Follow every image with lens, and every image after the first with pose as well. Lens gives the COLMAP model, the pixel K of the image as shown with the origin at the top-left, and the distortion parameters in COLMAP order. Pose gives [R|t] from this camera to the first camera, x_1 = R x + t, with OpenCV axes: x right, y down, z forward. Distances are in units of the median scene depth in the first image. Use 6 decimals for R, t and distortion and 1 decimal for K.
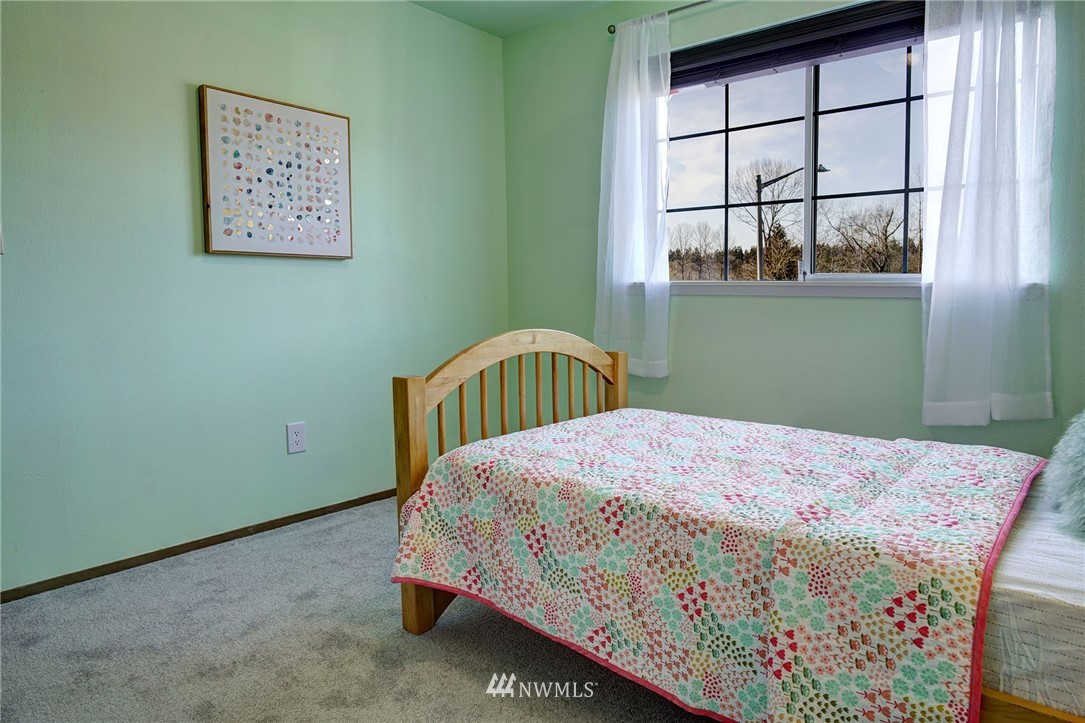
lens RADIAL K [[675.5, 0, 522.5], [0, 675.5, 336.6], [0, 0, 1]] dist [-0.018929, 0.002781]
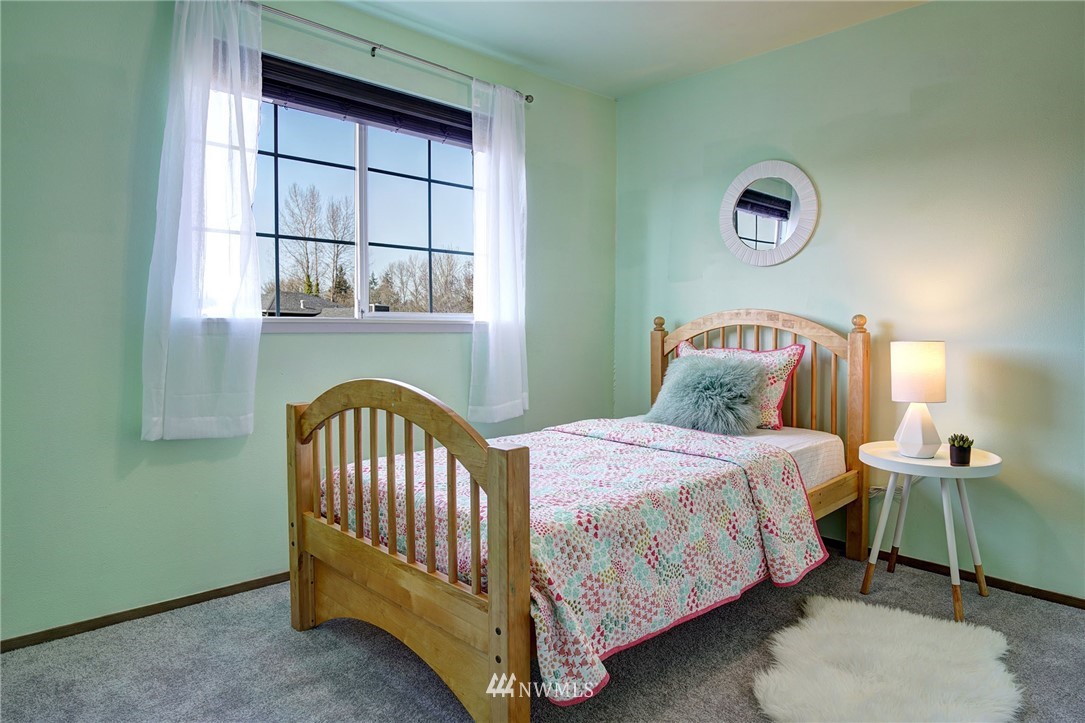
lens RADIAL K [[675.5, 0, 522.5], [0, 675.5, 336.6], [0, 0, 1]] dist [-0.018929, 0.002781]
pose [[0.073462, -0.021687, 0.997062, -1.061606], [0.069020, 0.997477, 0.016610, -0.085760], [-0.994907, 0.067597, 0.074774, 1.070118]]
